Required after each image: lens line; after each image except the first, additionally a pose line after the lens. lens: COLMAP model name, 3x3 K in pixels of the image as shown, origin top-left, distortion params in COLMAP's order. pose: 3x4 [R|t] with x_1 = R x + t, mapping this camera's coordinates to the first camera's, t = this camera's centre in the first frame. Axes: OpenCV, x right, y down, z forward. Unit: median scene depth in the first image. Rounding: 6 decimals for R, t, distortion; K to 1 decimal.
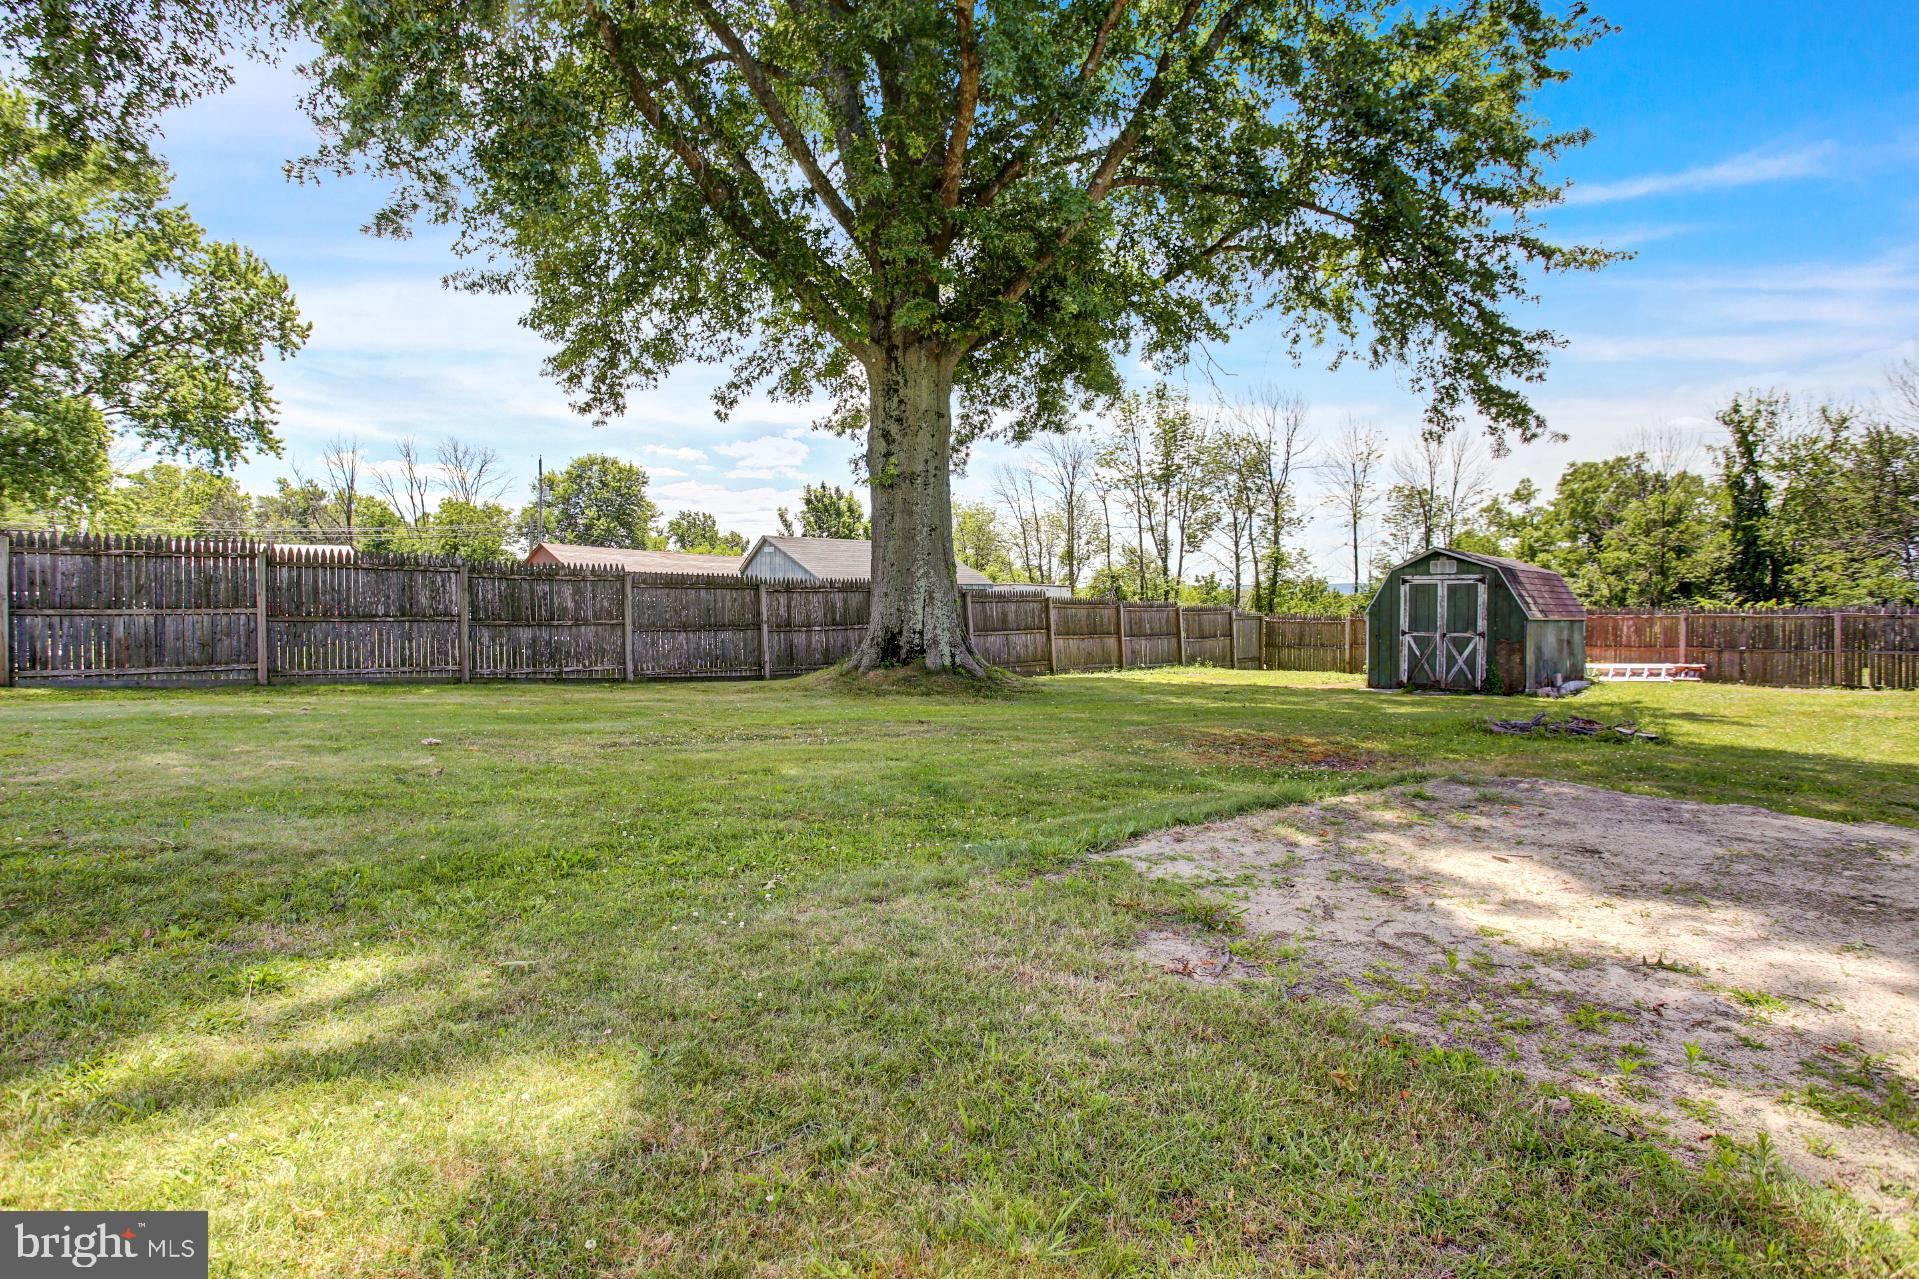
lens RADIAL K [[1020.3, 0, 956.4], [0, 1020.3, 645.5], [0, 0, 1]] dist [-0.076473, 0.035180]
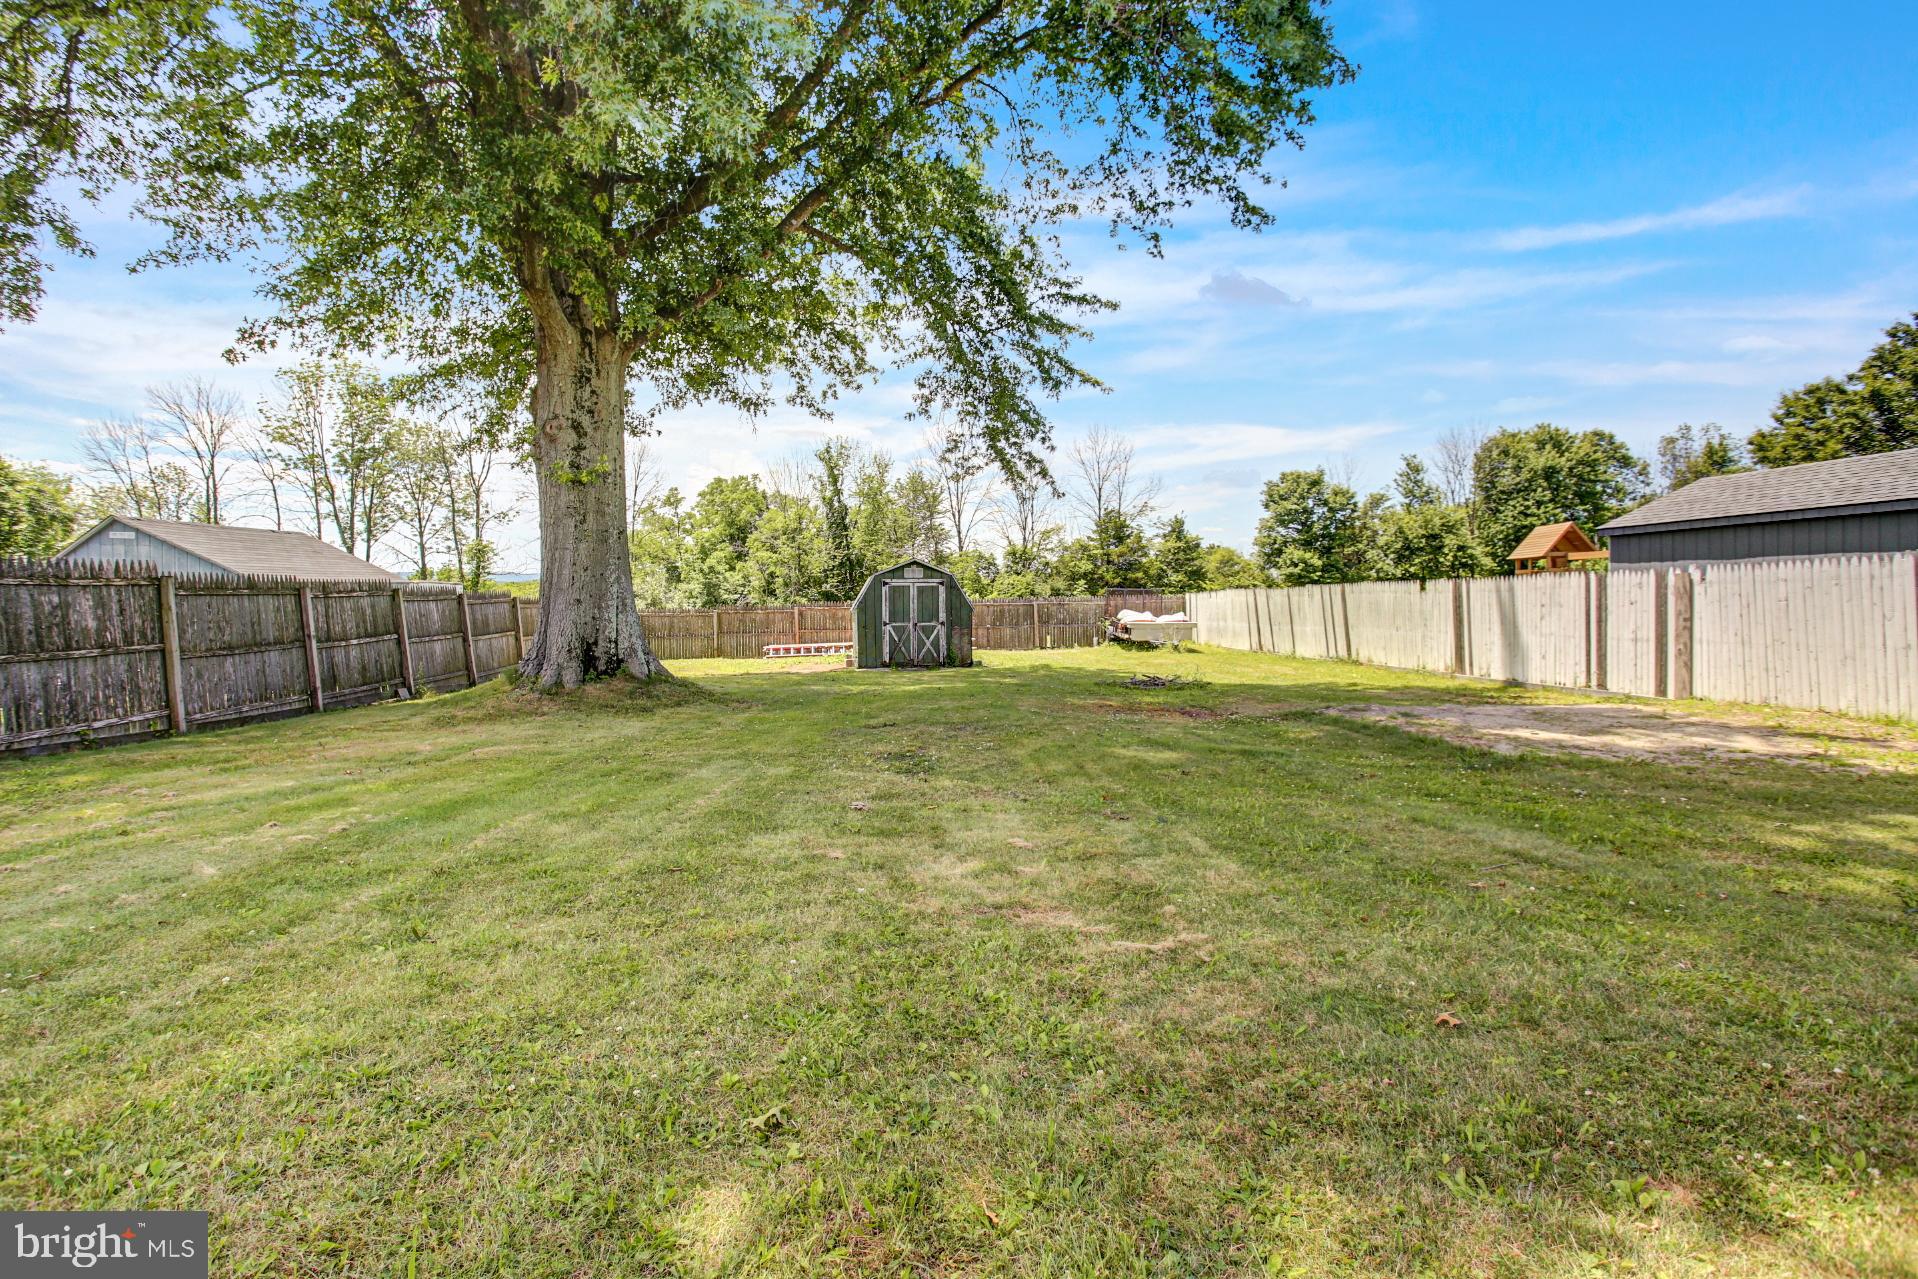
lens RADIAL K [[952.6, 0, 942.0], [0, 952.6, 621.5], [0, 0, 1]] dist [-0.069126, 0.026325]
pose [[0.603802, -0.031402, 0.796516, -0.481542], [0.037209, 0.999245, 0.011188, -0.026301], [-0.796266, 0.022882, 0.604514, 0.207496]]
